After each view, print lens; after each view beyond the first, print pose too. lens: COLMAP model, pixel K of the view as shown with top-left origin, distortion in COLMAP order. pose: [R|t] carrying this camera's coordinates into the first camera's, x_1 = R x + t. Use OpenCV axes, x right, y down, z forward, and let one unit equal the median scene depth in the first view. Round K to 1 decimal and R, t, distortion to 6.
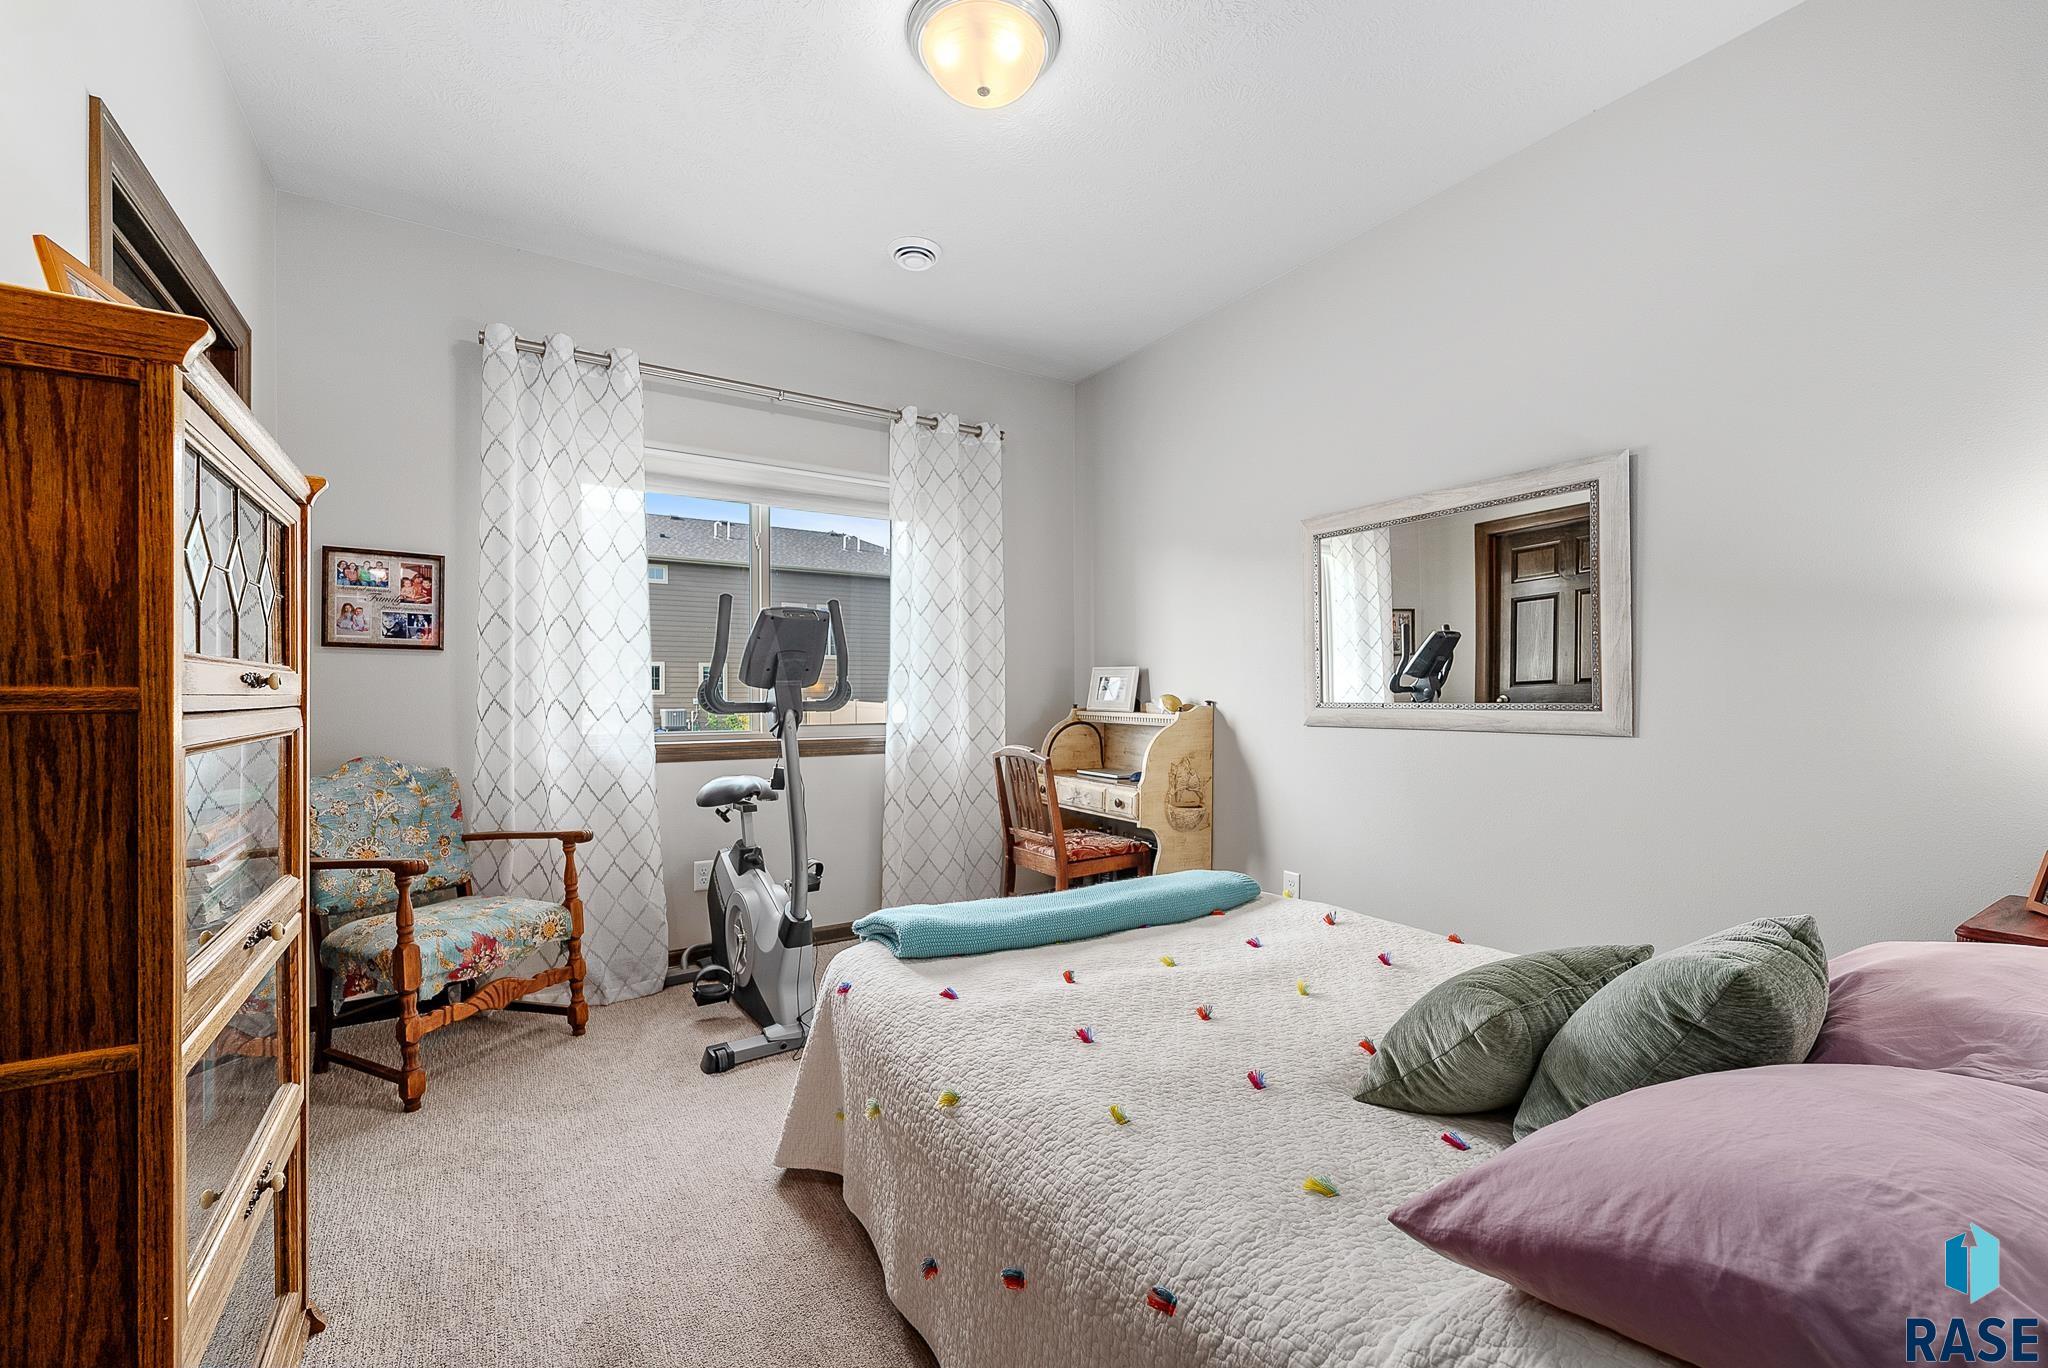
lens RADIAL K [[846.2, 0, 1023.3], [0, 846.2, 695.1], [0, 0, 1]] dist [-0.001163, -0.000835]
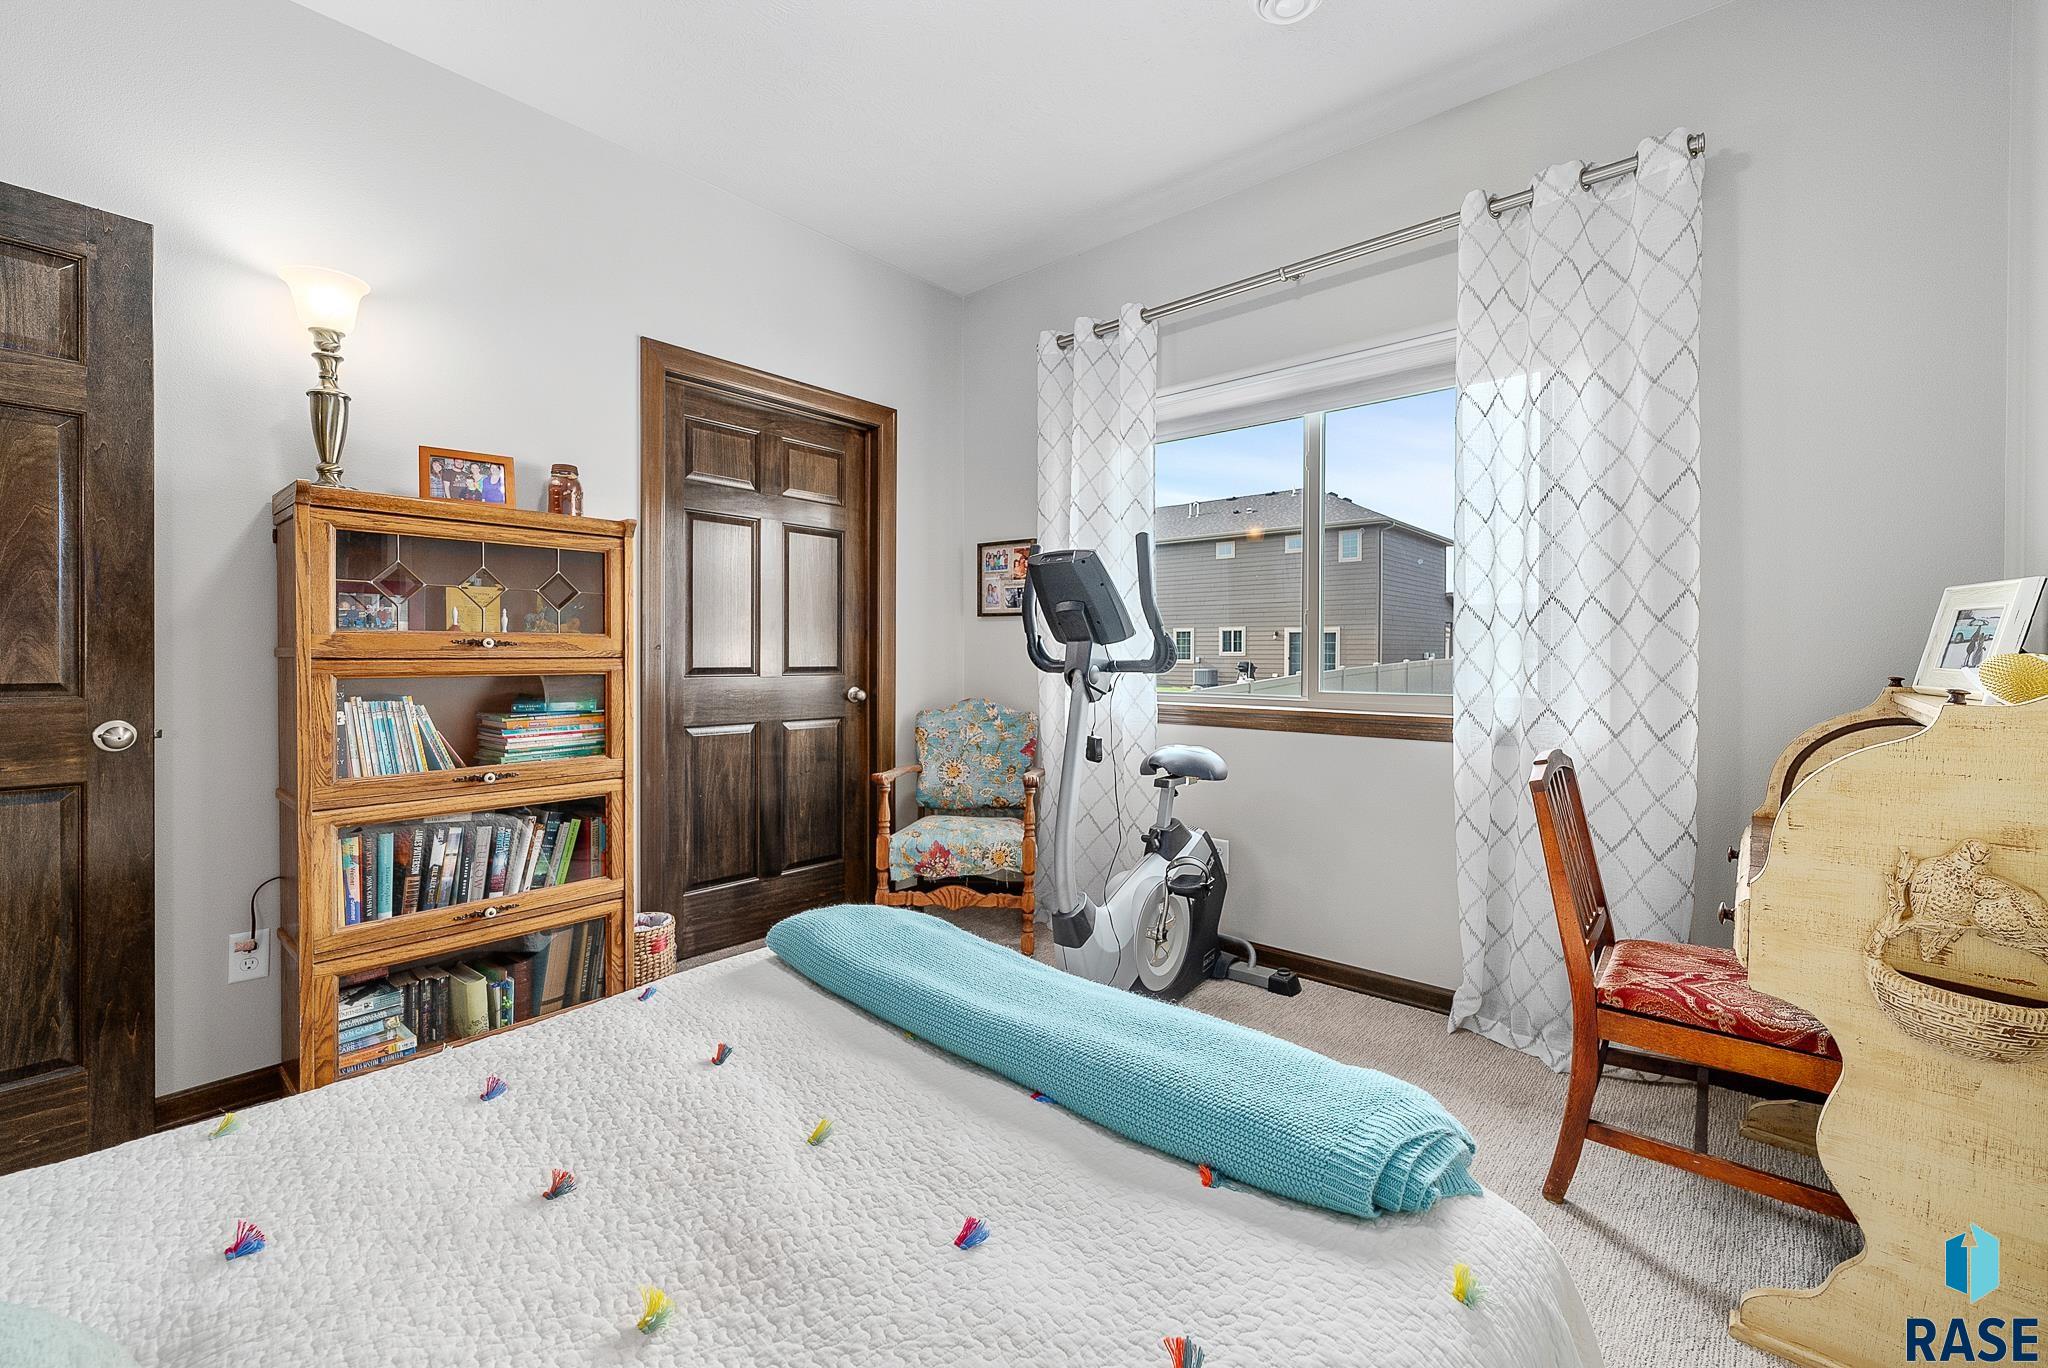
lens RADIAL K [[846.2, 0, 1021.7], [0, 846.2, 662.9], [0, 0, 1]] dist [-0.001163, -0.000835]
pose [[0.273033, 0.014361, -0.961897, 0.520061], [-0.002111, 0.999895, 0.014329, -0.002309], [0.962002, -0.001882, 0.273035, 0.686273]]
